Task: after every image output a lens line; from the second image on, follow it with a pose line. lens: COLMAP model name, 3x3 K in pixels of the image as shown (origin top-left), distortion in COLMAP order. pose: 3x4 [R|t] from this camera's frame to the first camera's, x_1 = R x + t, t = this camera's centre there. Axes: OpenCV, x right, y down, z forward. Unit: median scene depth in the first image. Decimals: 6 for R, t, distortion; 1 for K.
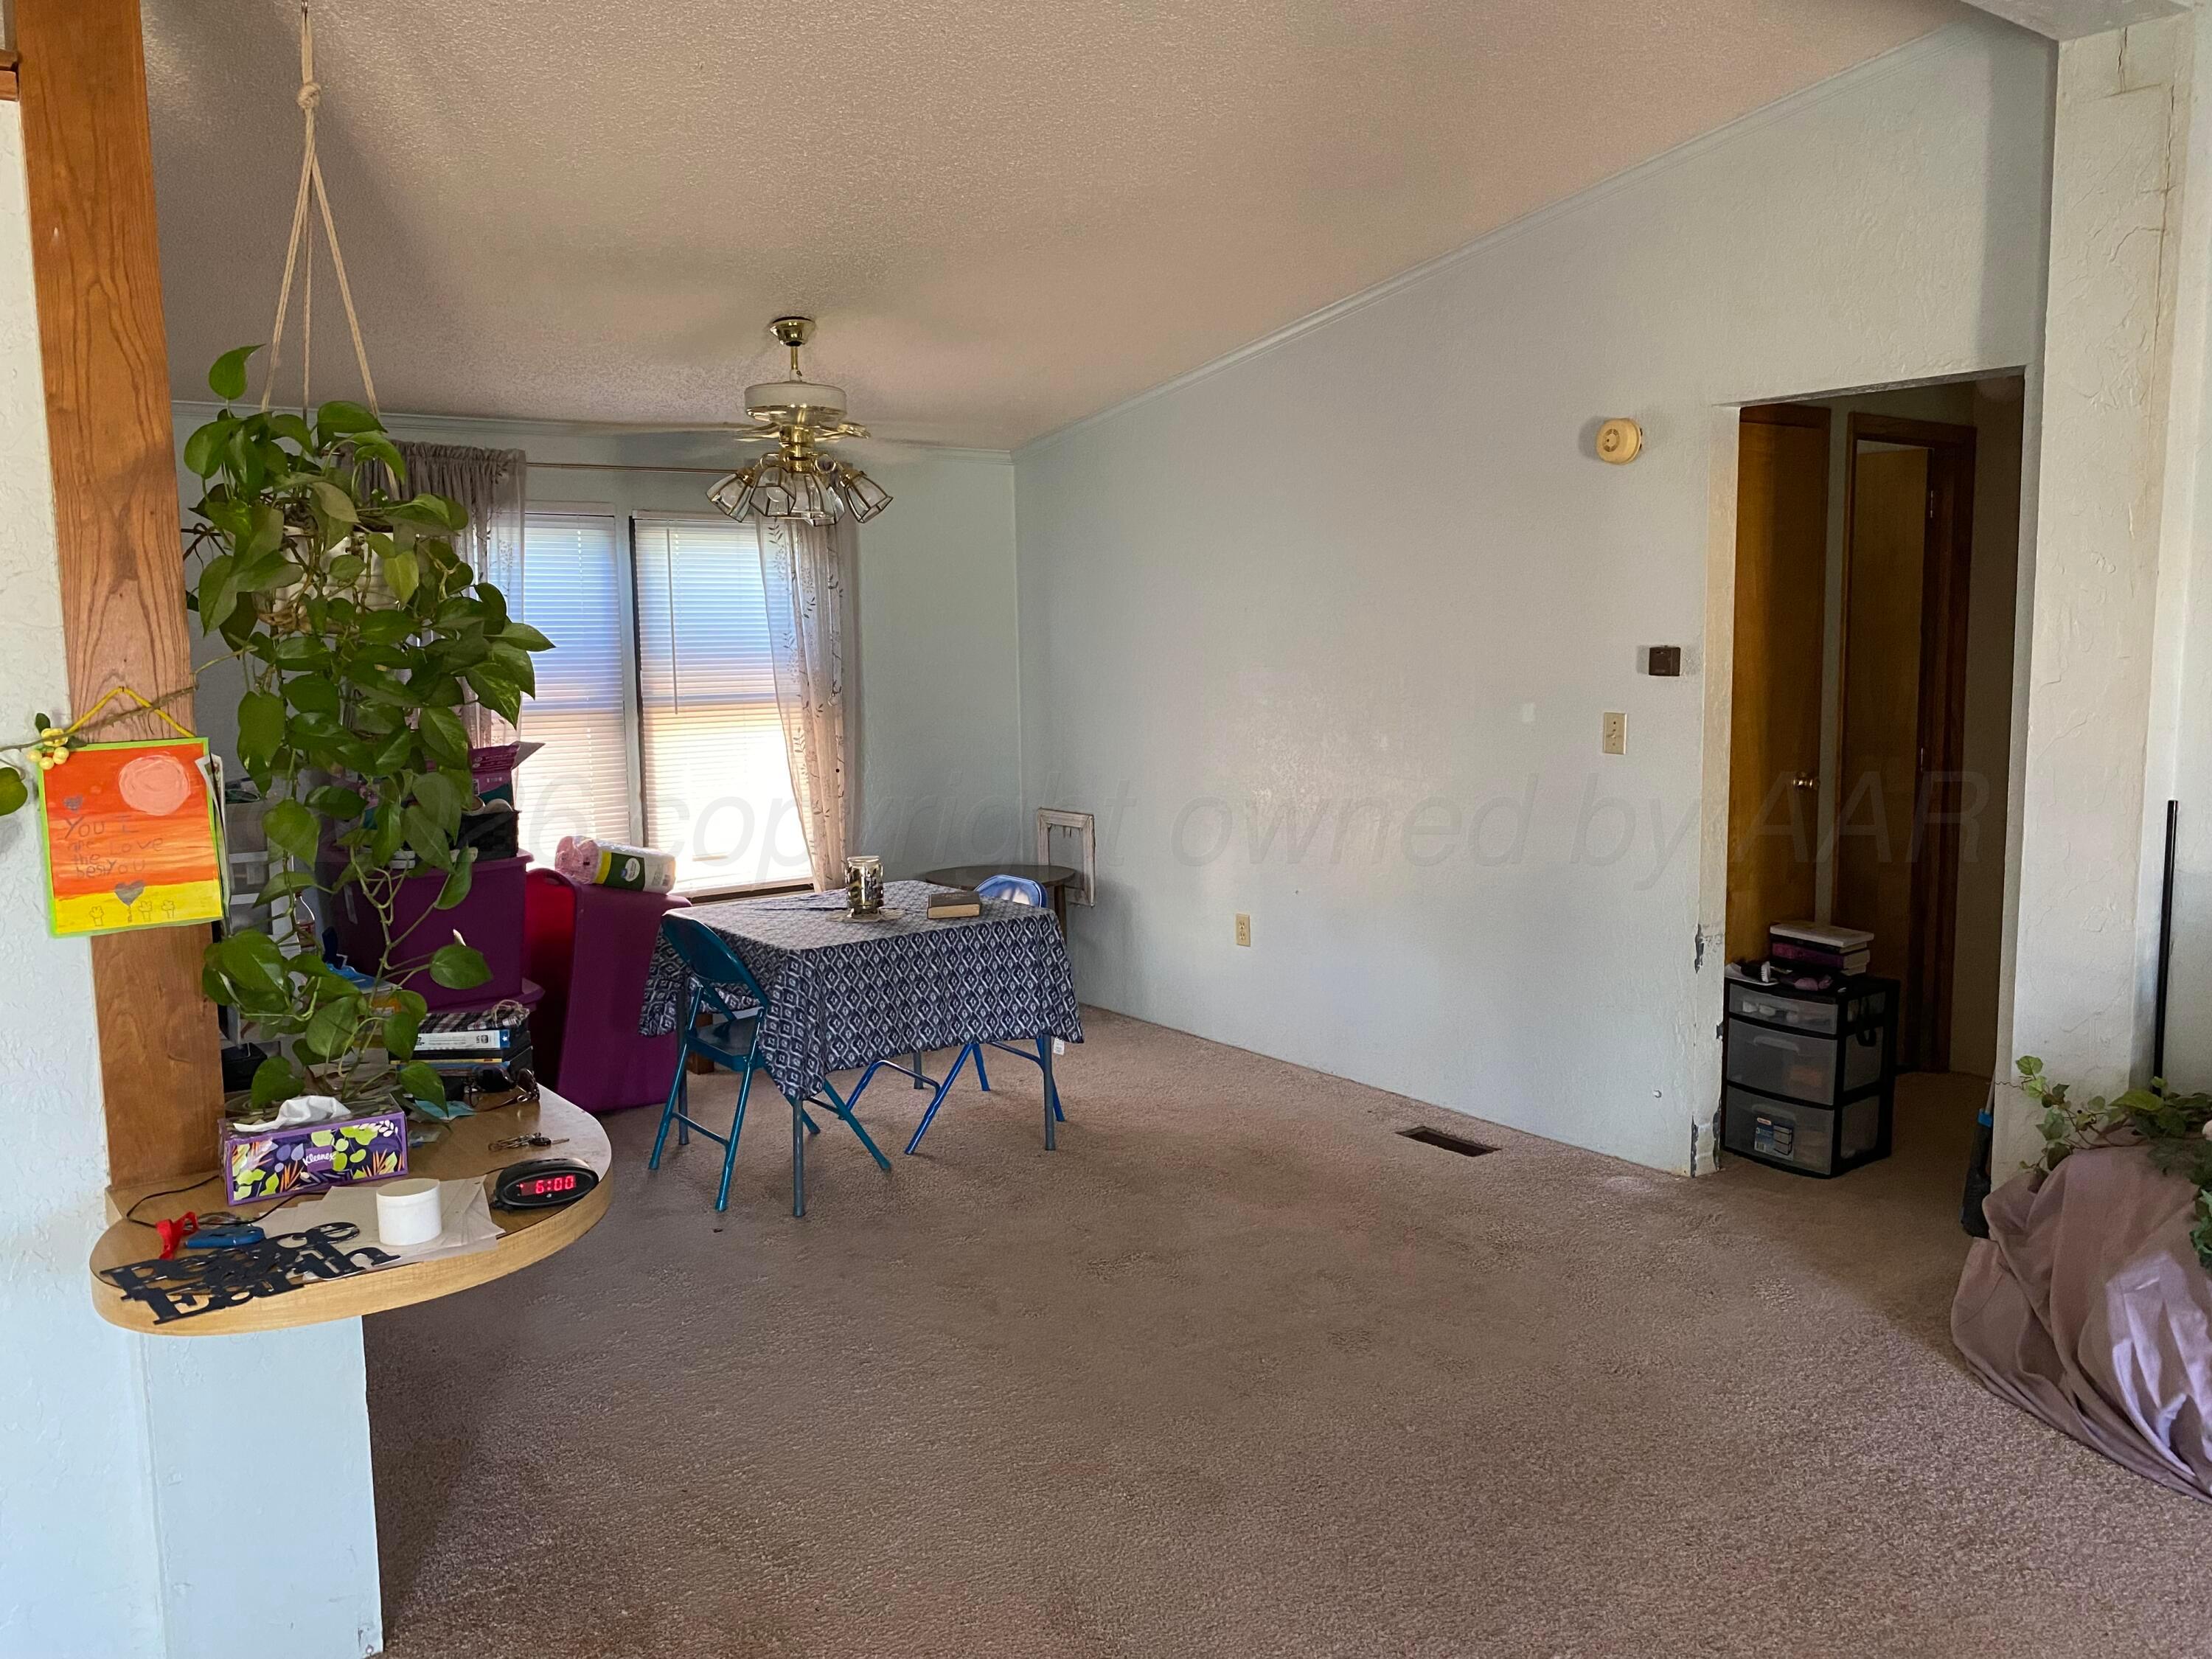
lens RADIAL K [[1690.3, 0, 1106.0], [0, 1690.3, 829.5], [0, 0, 1]] dist [0.056861, -0.082779]
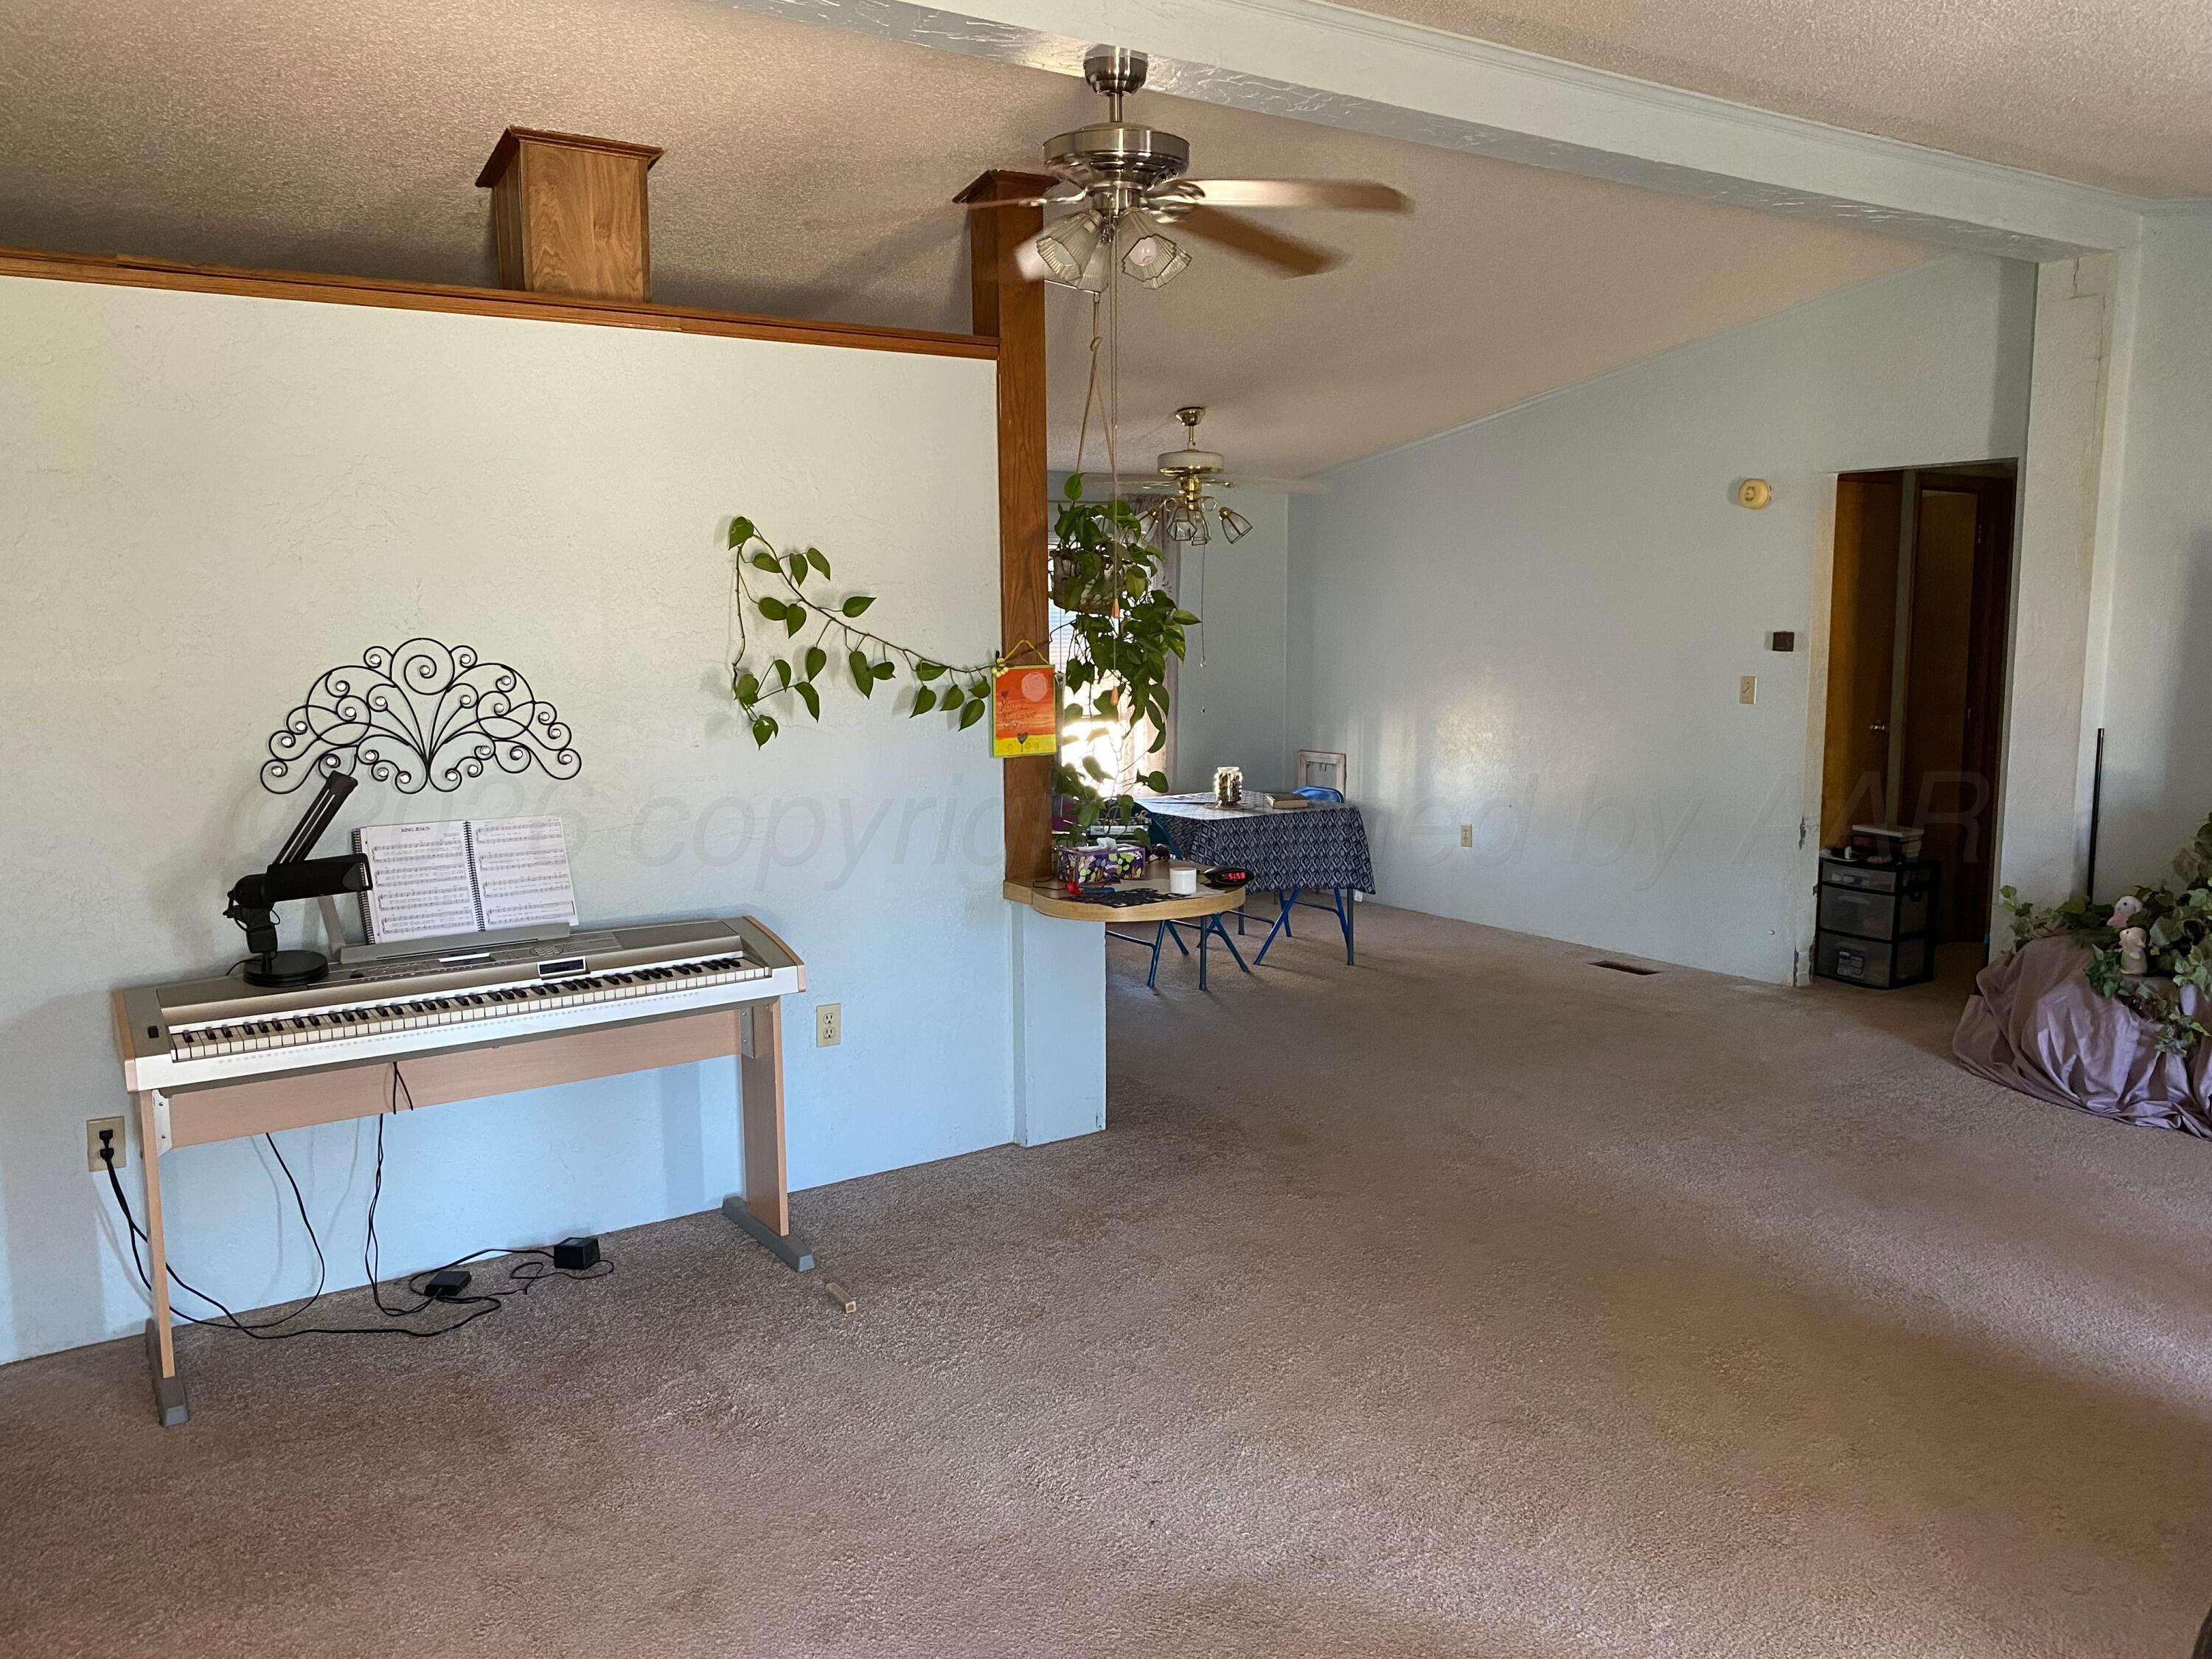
lens RADIAL K [[1656.9, 0, 1106.0], [0, 1656.9, 829.5], [0, 0, 1]] dist [0.086468, -0.149792]
pose [[0.997853, 0.019511, -0.062524, -0.169983], [-0.018995, 0.999780, 0.008845, 0.064277], [0.062683, -0.007638, 0.998004, -0.507147]]
